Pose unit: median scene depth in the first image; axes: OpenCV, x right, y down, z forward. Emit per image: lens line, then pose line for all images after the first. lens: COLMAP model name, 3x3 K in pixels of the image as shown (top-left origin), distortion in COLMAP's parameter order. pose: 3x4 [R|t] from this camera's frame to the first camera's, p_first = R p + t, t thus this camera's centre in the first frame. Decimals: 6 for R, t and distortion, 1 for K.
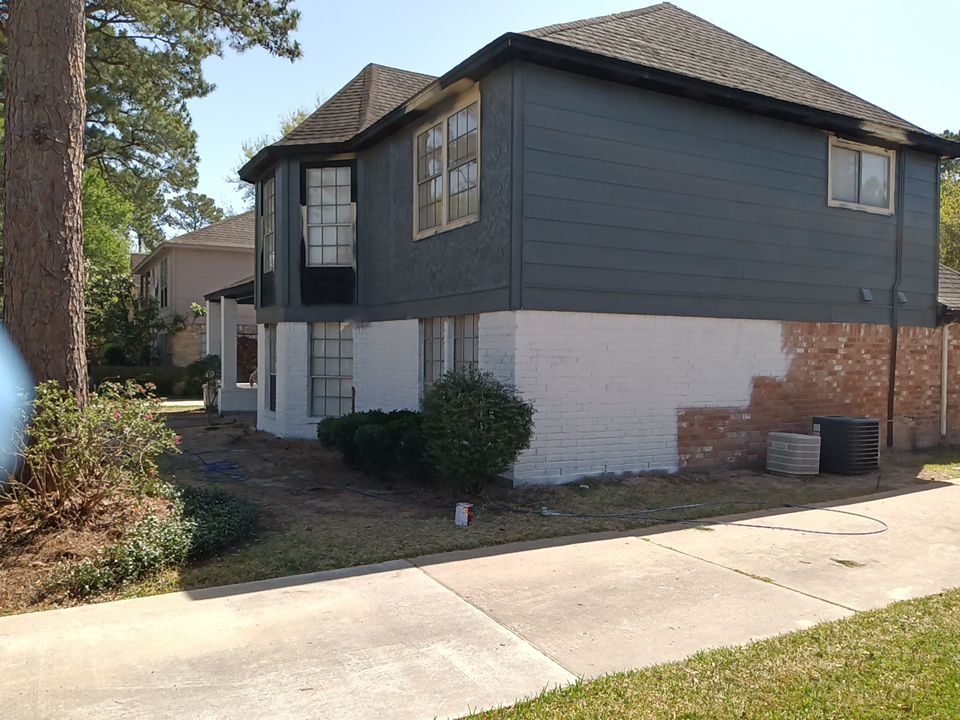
lens RADIAL K [[760.6, 0, 485.0], [0, 760.6, 360.5], [0, 0, 1]] dist [0.083334, -0.193089]
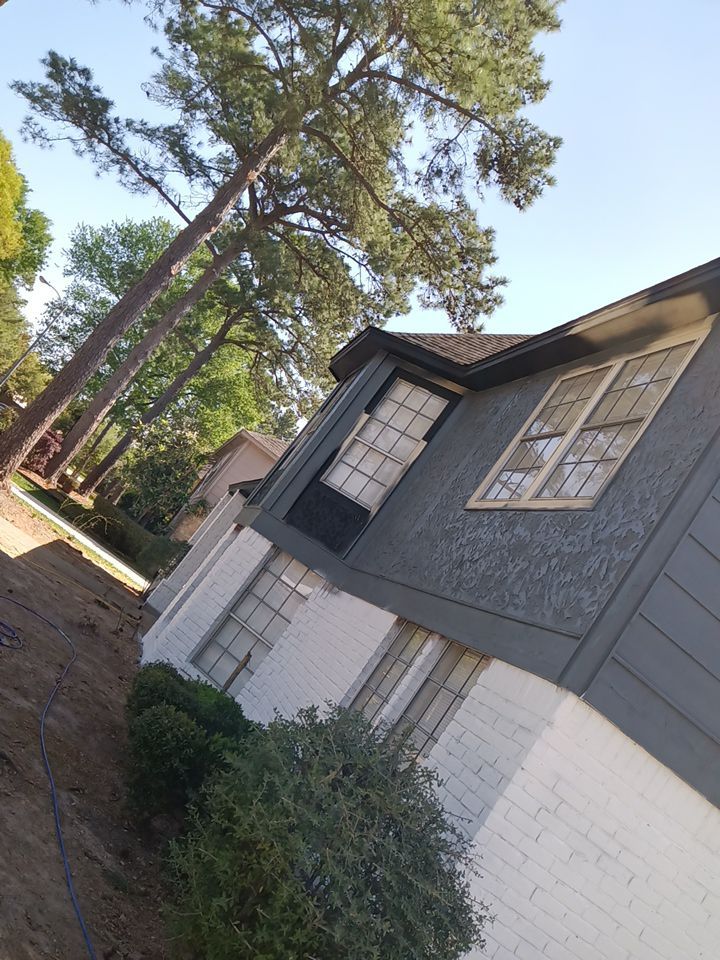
lens RADIAL K [[758.8, 0, 356.7], [0, 758.8, 477.9], [0, 0, 1]] dist [0.050626, -0.112663]
pose [[0.799337, 0.516236, -0.307507, 0.012151], [-0.585494, 0.784224, -0.205401, -0.000073], [0.135119, 0.344228, 0.929112, 0.445086]]
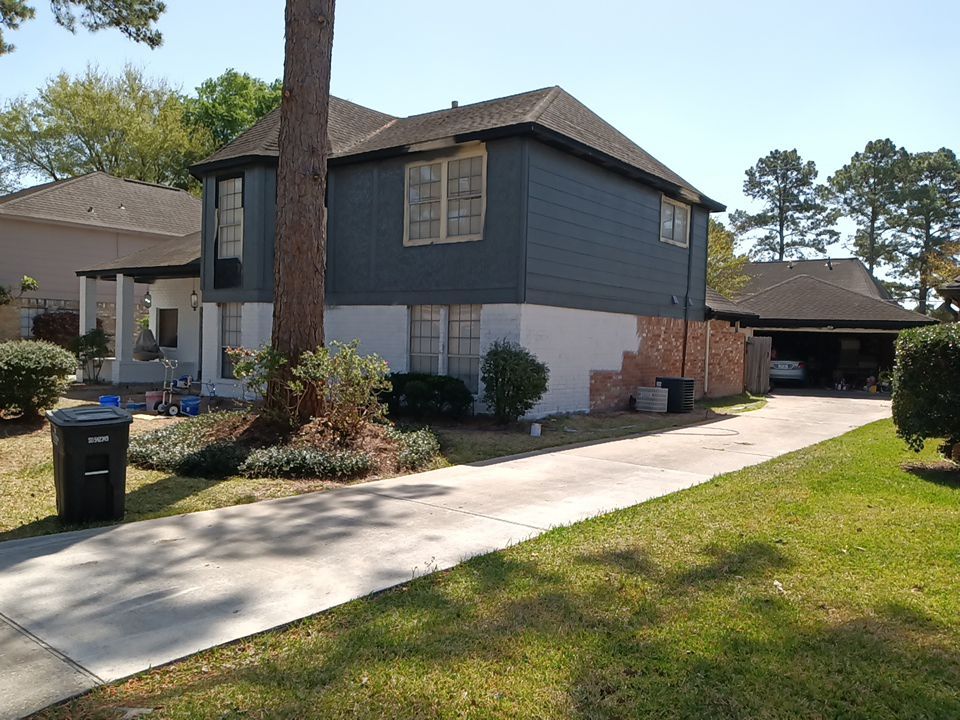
lens RADIAL K [[749.4, 0, 464.7], [0, 749.4, 365.6], [0, 0, 1]] dist [0.096345, -0.175083]
pose [[0.926540, 0.006501, 0.376141, -0.523896], [-0.017231, 0.999535, 0.025170, 0.017957], [-0.375802, -0.029802, 0.926221, -0.283163]]
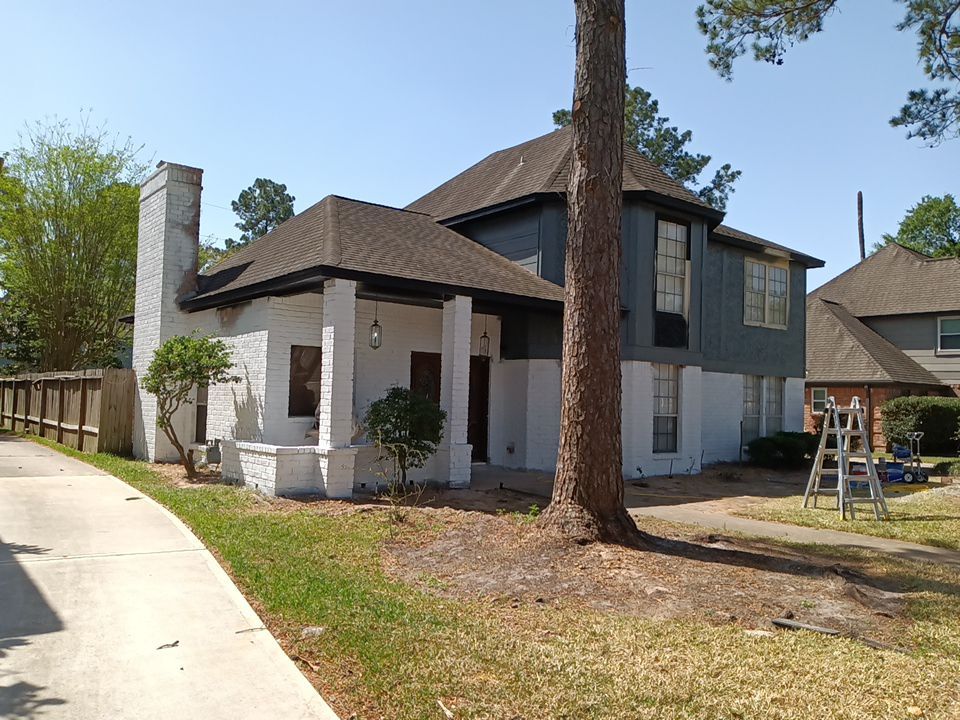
lens RADIAL K [[758.8, 0, 478.0], [0, 758.8, 362.2], [0, 0, 1]] dist [0.050626, -0.112663]
pose [[-0.155042, 0.039976, 0.987099, -1.673342], [-0.013302, 0.999006, -0.042548, -0.006046], [-0.987818, -0.019727, -0.154356, 1.915876]]
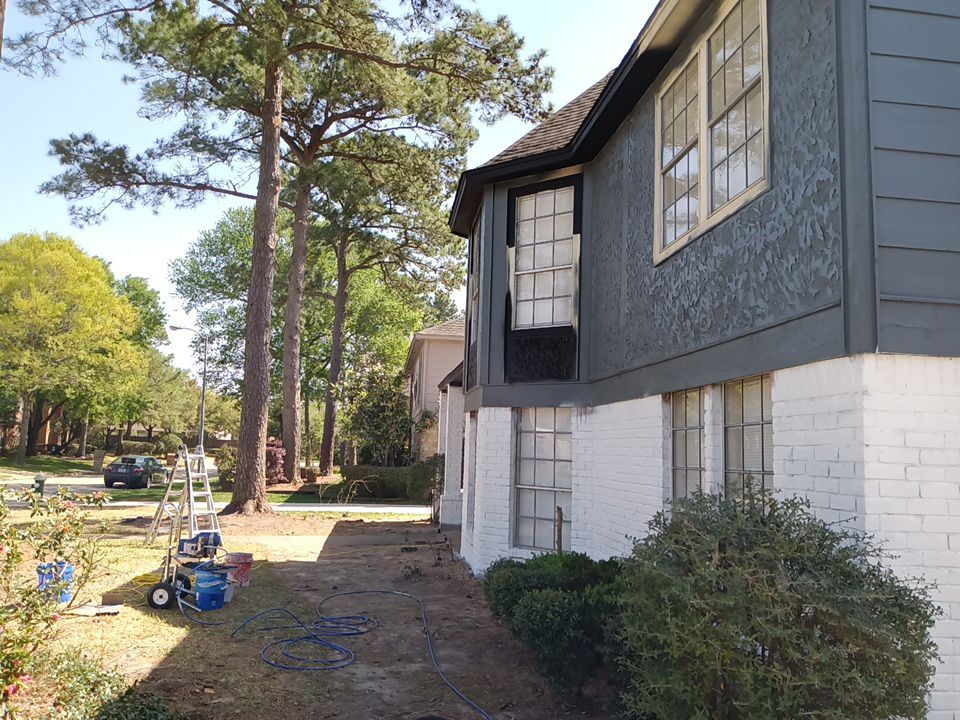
lens RADIAL K [[758.8, 0, 478.0], [0, 758.8, 362.2], [0, 0, 1]] dist [0.050626, -0.112663]
pose [[0.926732, -0.020266, -0.375176, 0.000760], [-0.031911, 0.990691, -0.132339, 0.002029], [0.374365, 0.134615, 0.917458, 0.440120]]
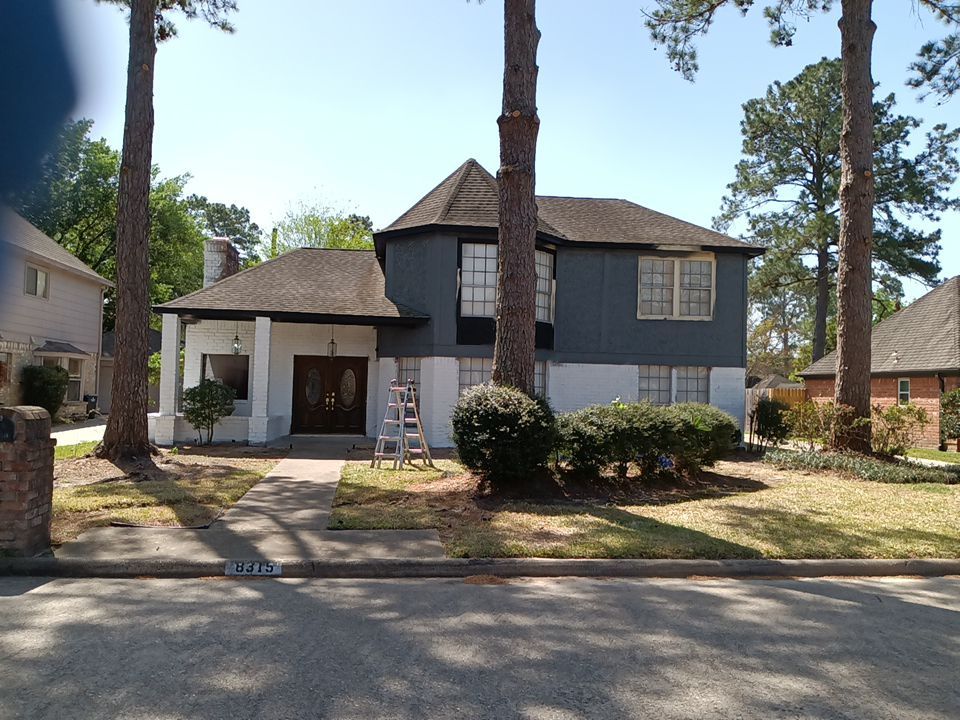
lens RADIAL K [[749.4, 0, 464.7], [0, 749.4, 365.6], [0, 0, 1]] dist [0.096345, -0.175083]
pose [[0.409619, 0.038151, 0.911459, -1.909801], [-0.009253, 0.999248, -0.037667, 0.014643], [-0.912210, 0.006996, 0.409663, 0.713364]]
